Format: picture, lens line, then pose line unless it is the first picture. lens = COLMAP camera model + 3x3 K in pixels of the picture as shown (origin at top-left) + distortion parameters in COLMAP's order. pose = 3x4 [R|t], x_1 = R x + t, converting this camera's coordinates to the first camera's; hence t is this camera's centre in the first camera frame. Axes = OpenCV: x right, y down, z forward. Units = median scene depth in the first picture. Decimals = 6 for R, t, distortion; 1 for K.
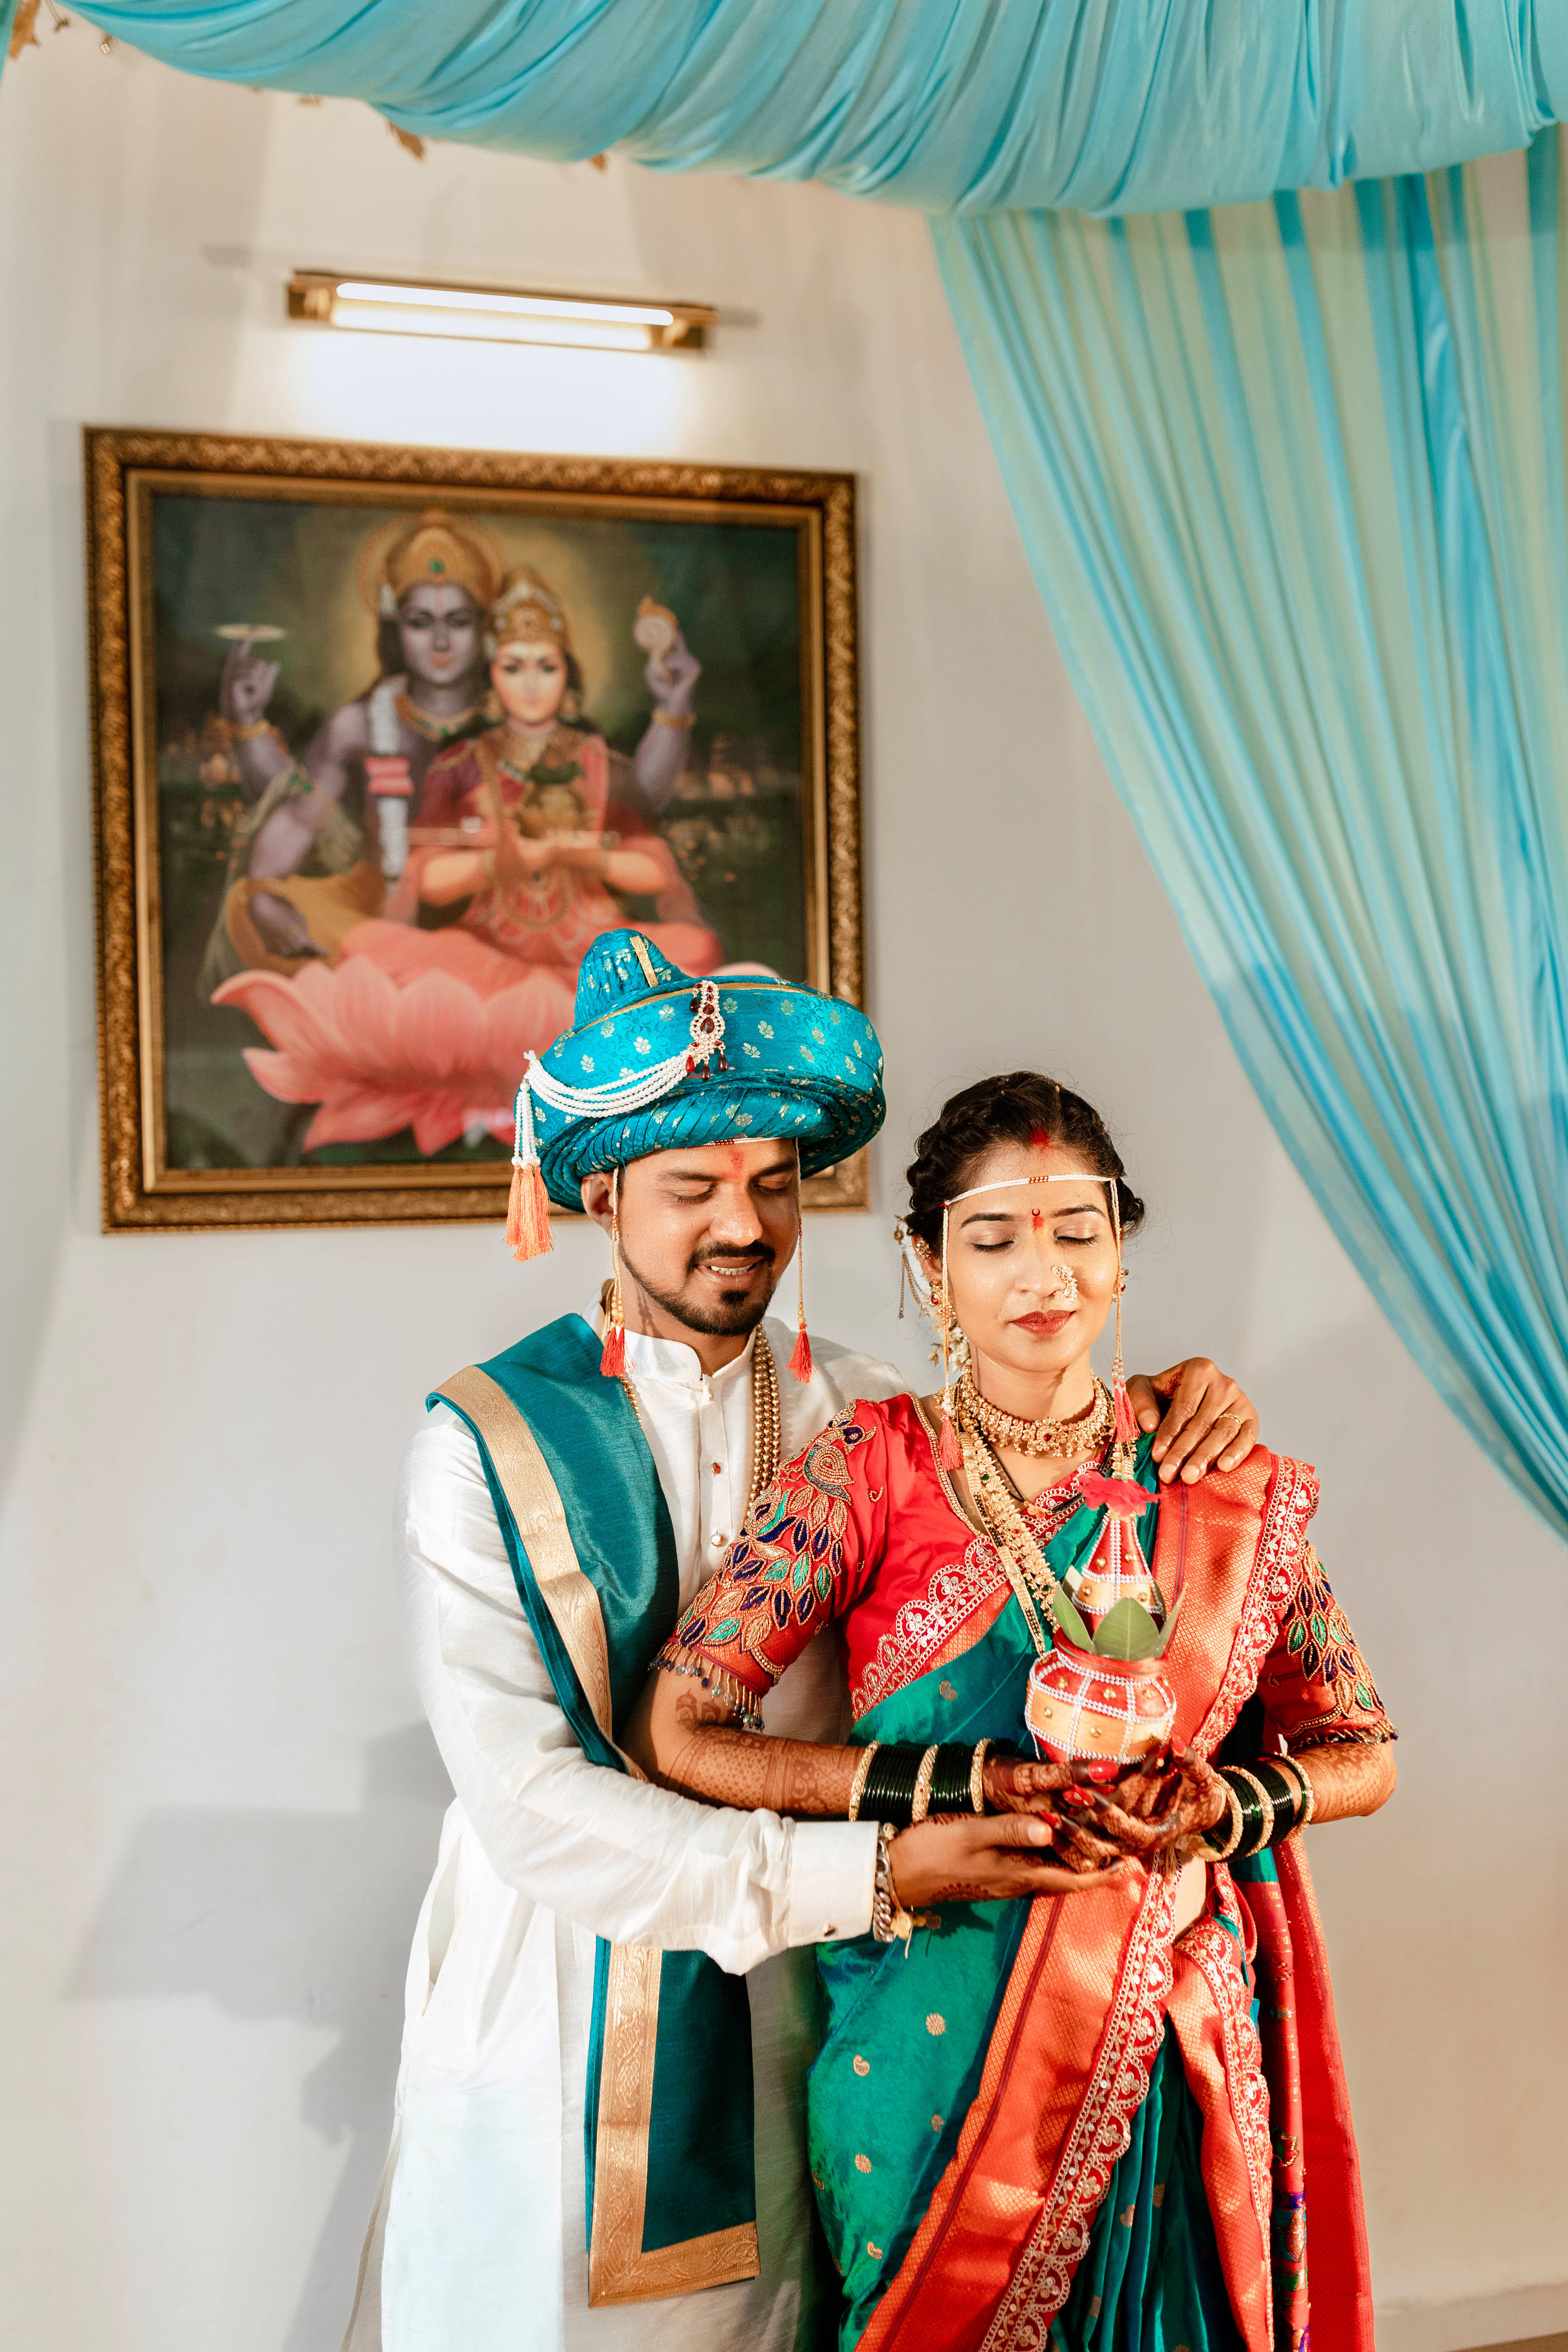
lens RADIAL K [[2324.7, 0, 769.0], [0, 2324.7, 1181.2], [0, 0, 1]] dist [0.014422, 0.002476]
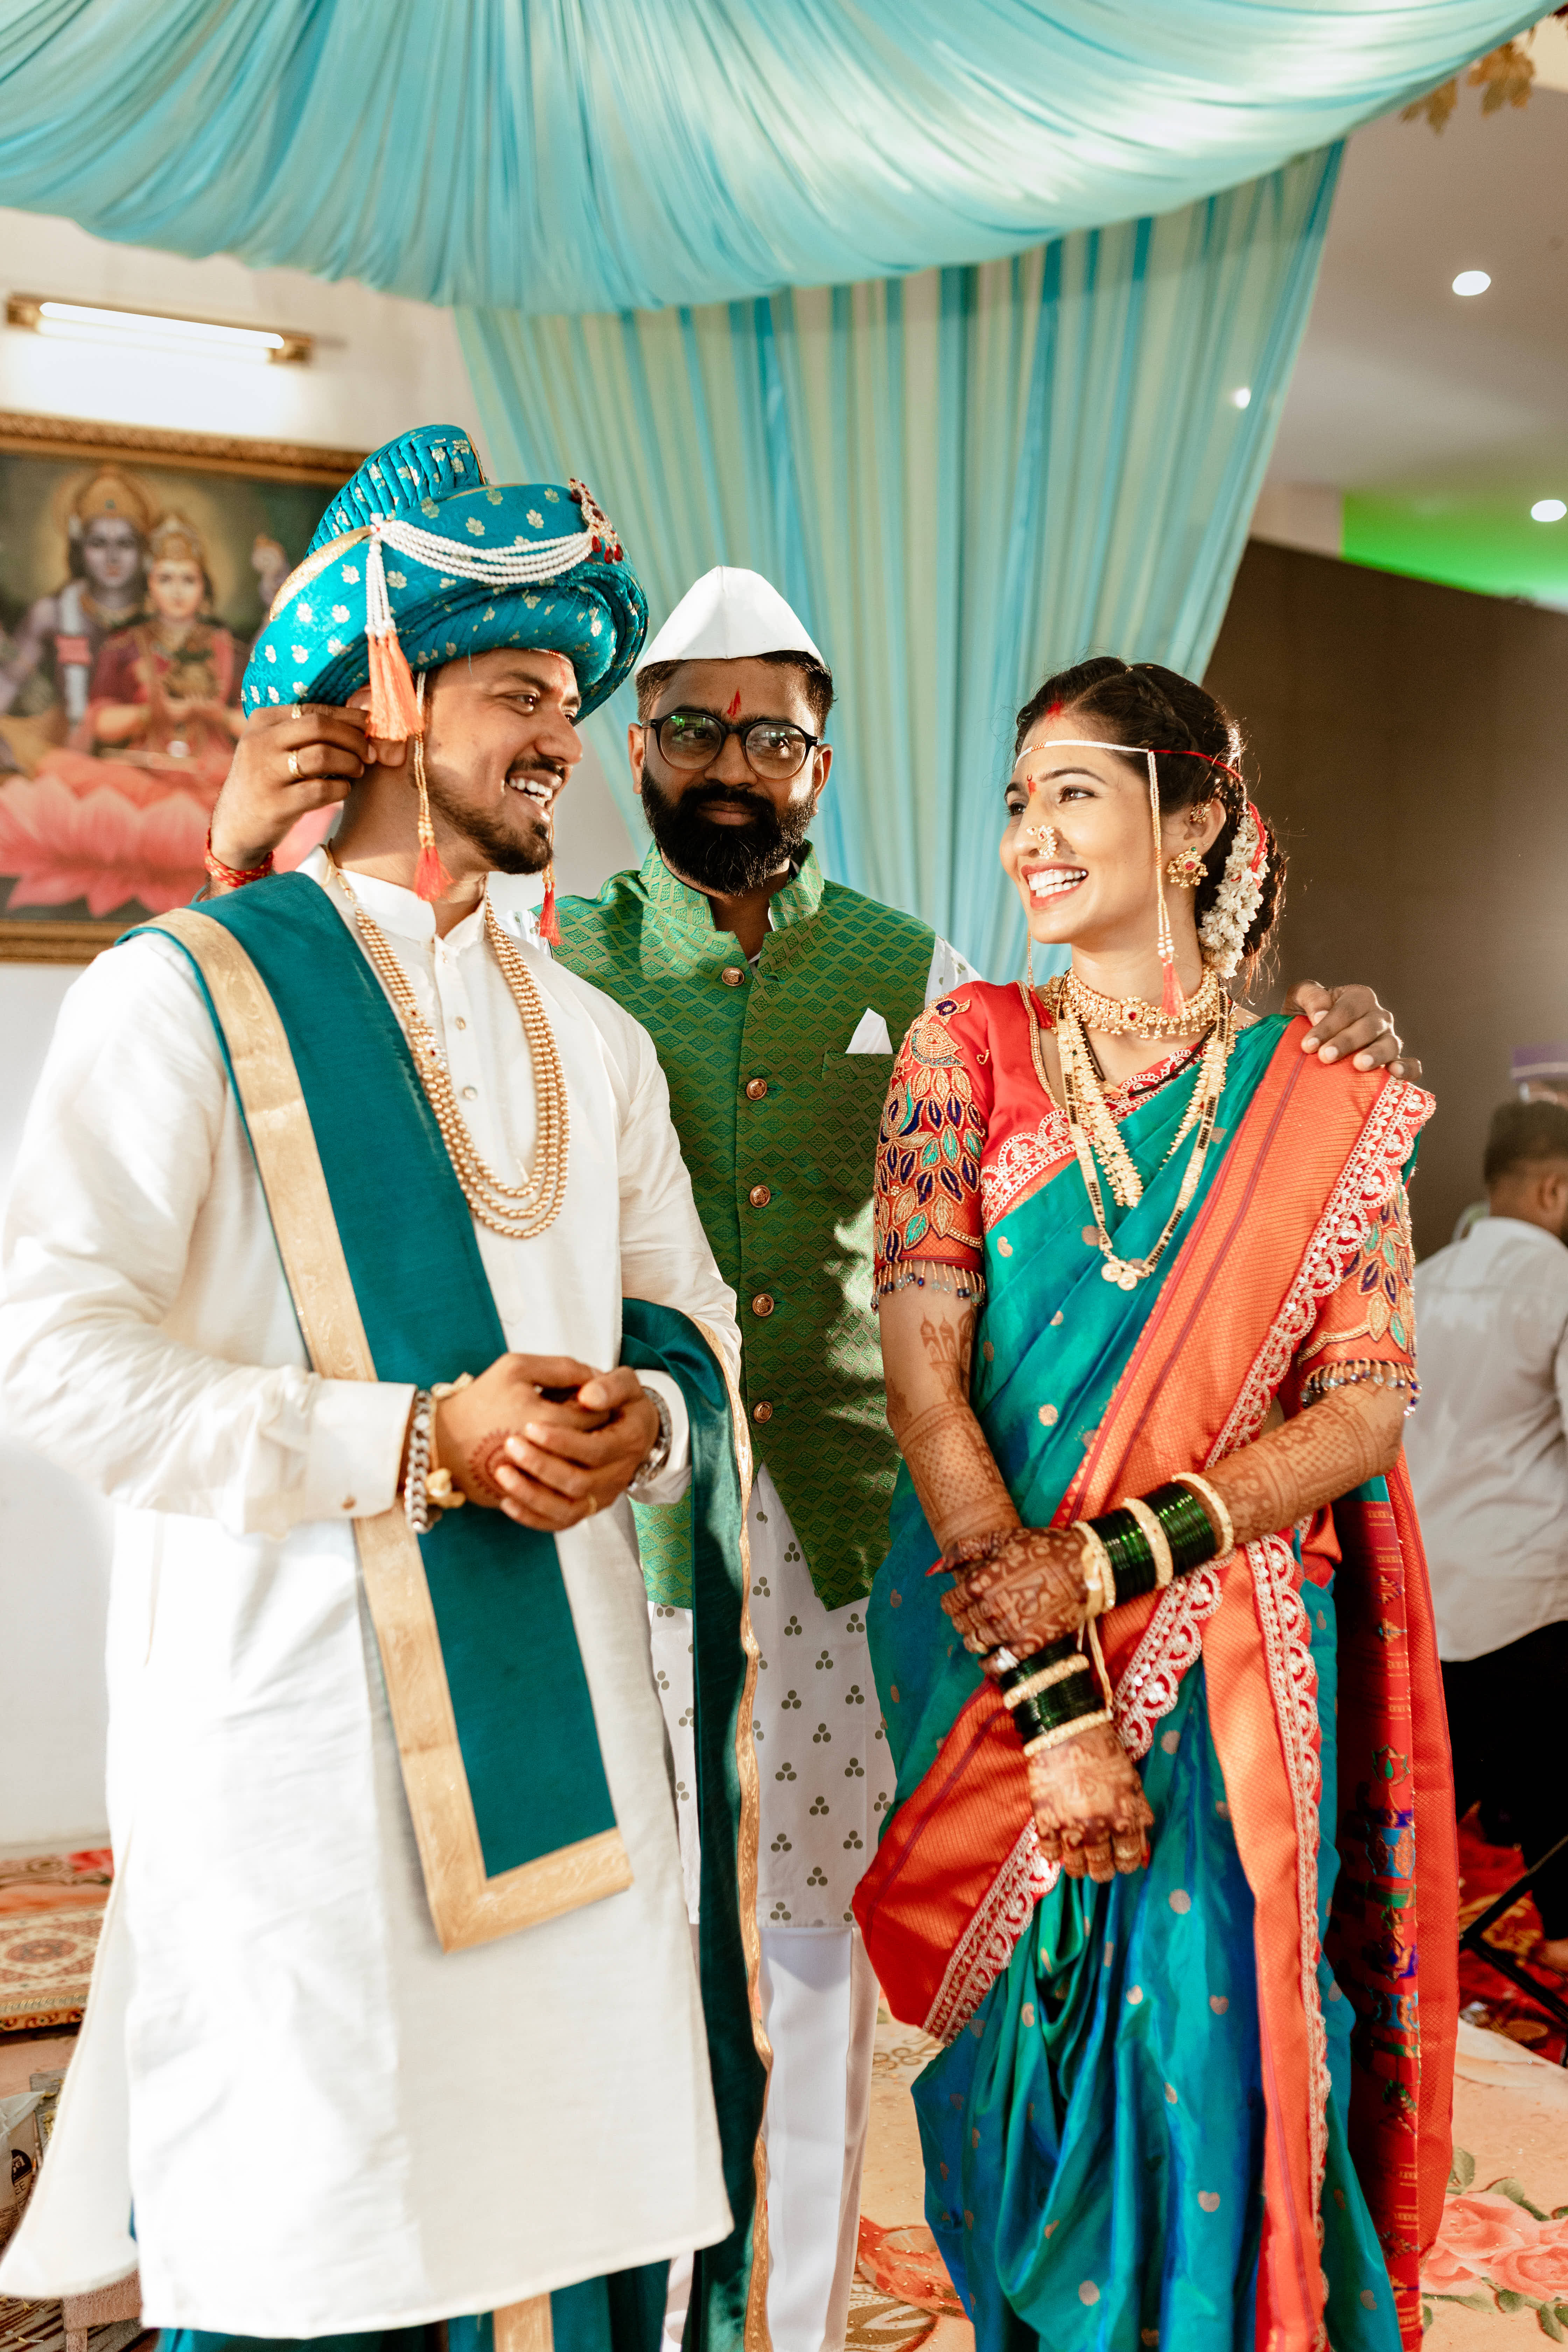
lens RADIAL K [[2259.6, 0, 784.0], [0, 2259.6, 1176.0], [0, 0, 1]] dist [0.012818, 0.003596]
pose [[0.992572, 0.023885, 0.119290, 0.112471], [-0.027507, 0.999206, 0.028807, 0.097607], [-0.118507, -0.031875, 0.992441, -0.448266]]
